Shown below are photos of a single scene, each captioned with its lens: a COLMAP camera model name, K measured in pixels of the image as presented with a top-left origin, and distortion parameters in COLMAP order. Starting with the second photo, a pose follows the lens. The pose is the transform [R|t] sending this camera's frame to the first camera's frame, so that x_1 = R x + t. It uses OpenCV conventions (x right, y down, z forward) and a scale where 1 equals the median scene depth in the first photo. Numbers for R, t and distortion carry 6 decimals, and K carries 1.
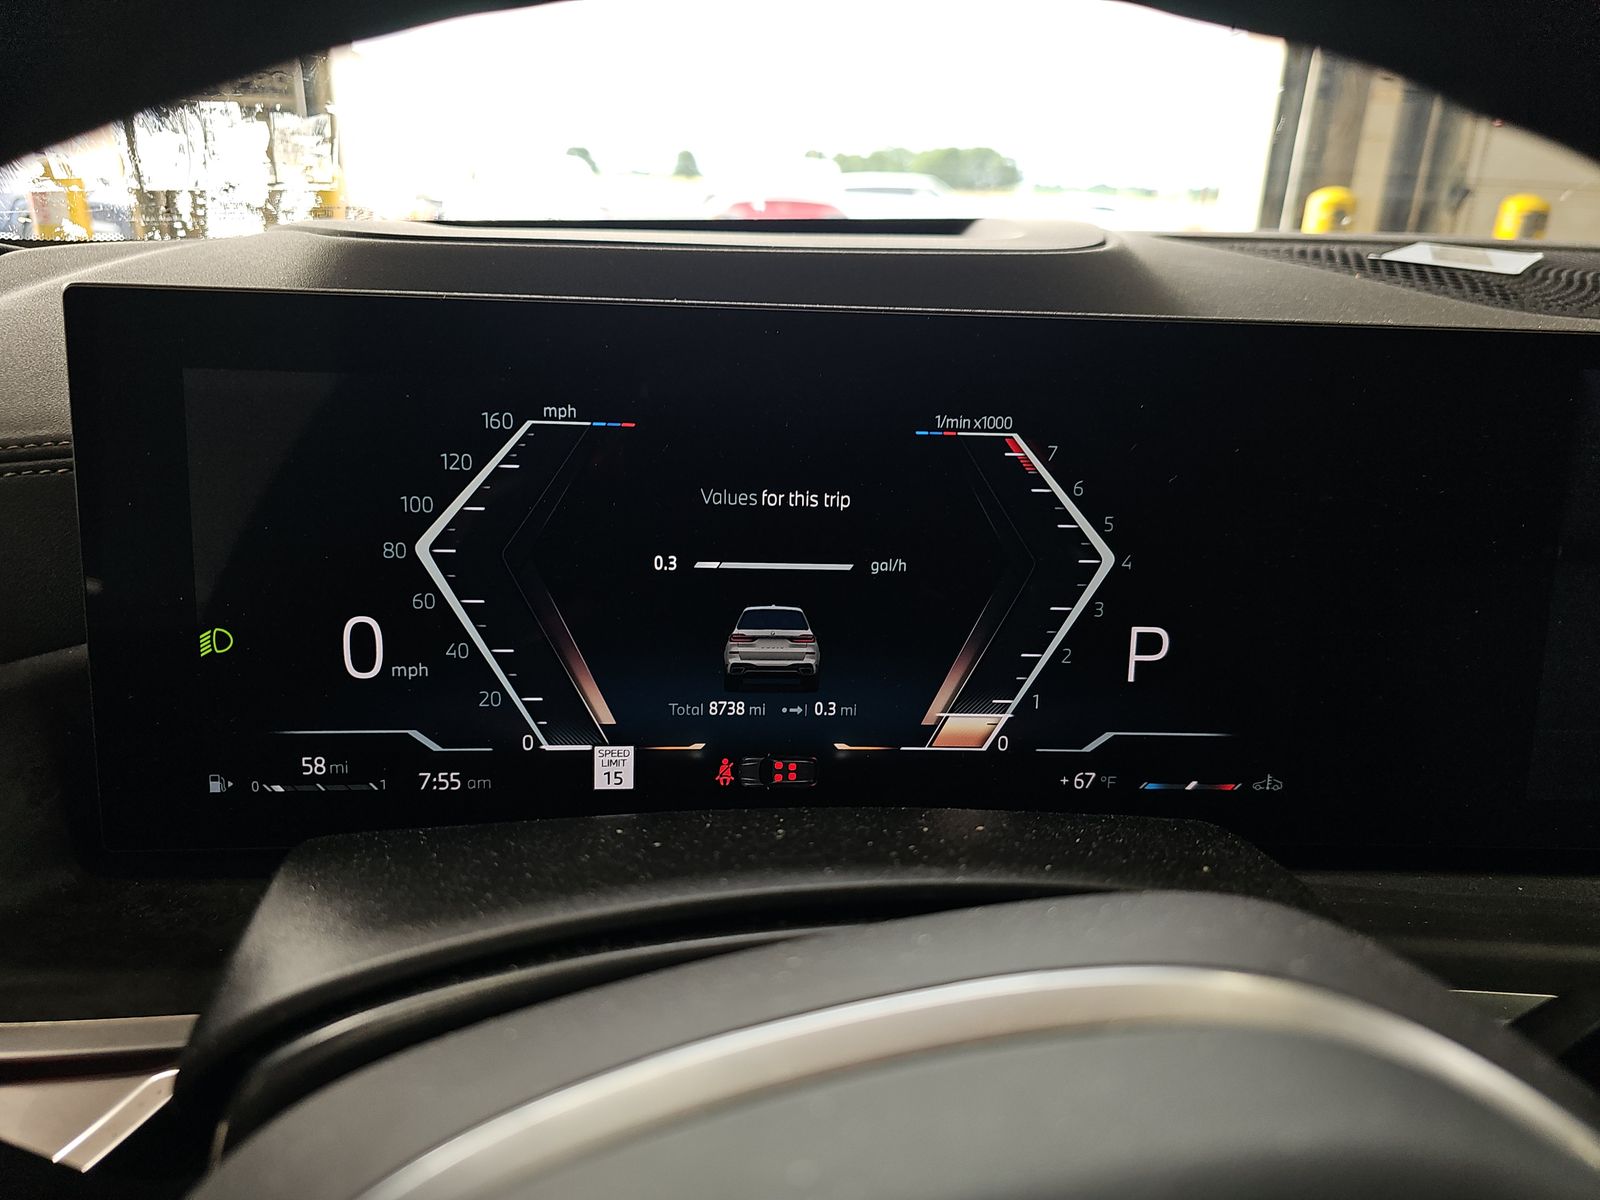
lens RADIAL K [[1059.9, 0, 809.6], [0, 1059.9, 611.6], [0, 0, 1]] dist [0.040250, -0.062843]
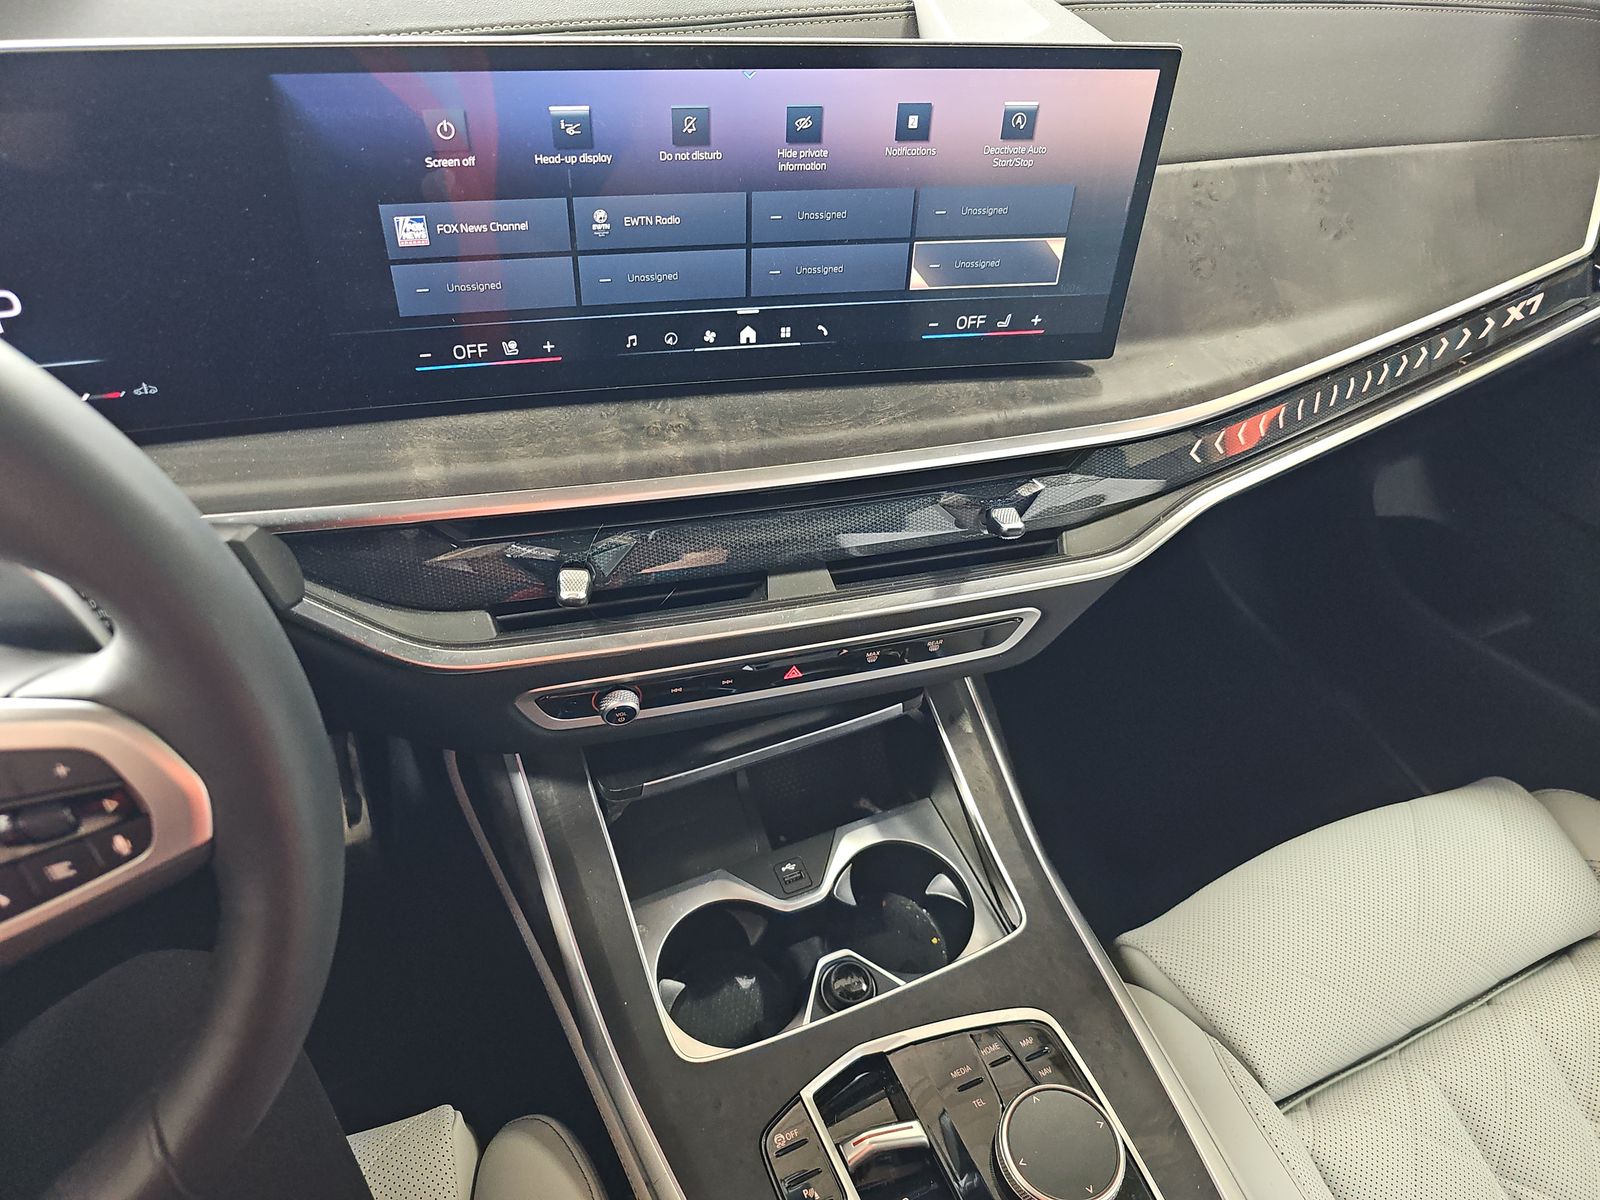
lens RADIAL K [[1059.9, 0, 809.6], [0, 1059.9, 611.6], [0, 0, 1]] dist [0.040250, -0.062843]
pose [[0.950491, -0.171569, 0.259095, 0.906667], [0.027475, 0.876904, 0.479880, -0.257574], [-0.309534, -0.449003, 0.838204, -0.665903]]
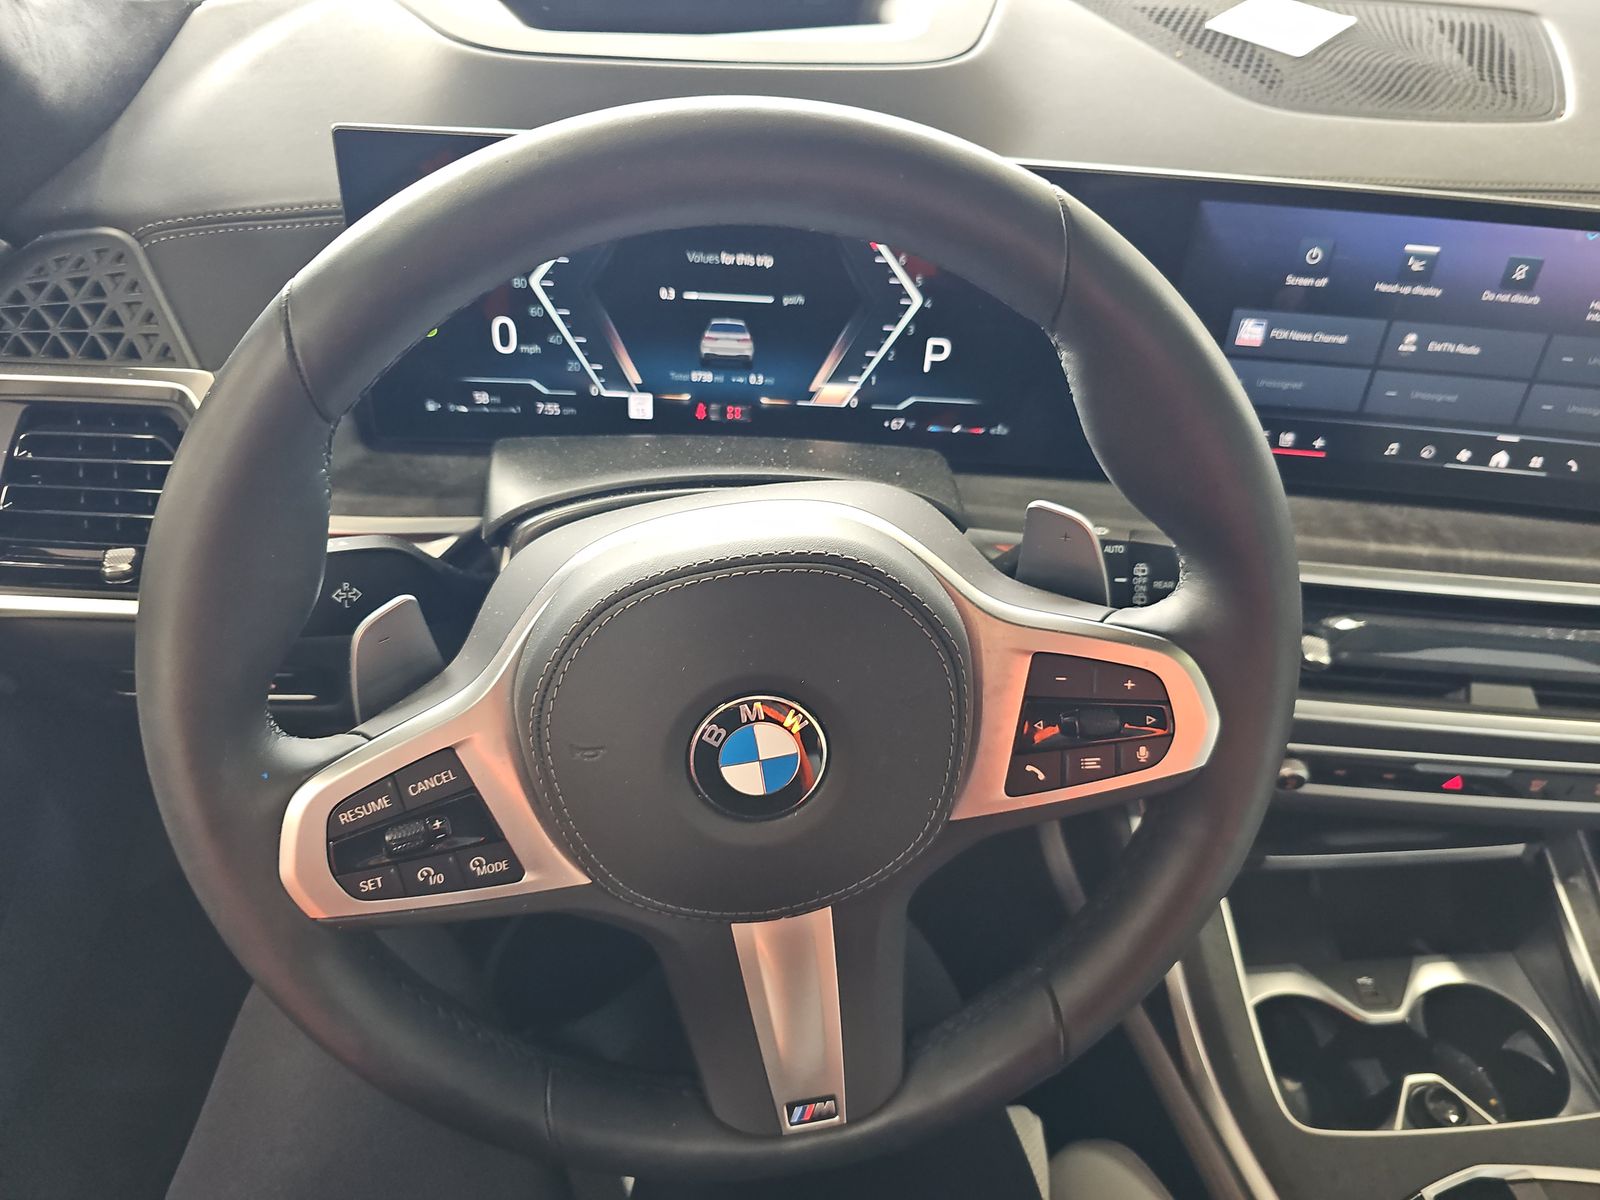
lens RADIAL K [[1059.9, 0, 809.6], [0, 1059.9, 611.6], [0, 0, 1]] dist [0.040250, -0.062843]
pose [[0.998940, 0.046025, -0.000596, 0.127356], [-0.042567, 0.928655, 0.368494, -0.216471], [0.017513, -0.368078, 0.929630, -0.851864]]
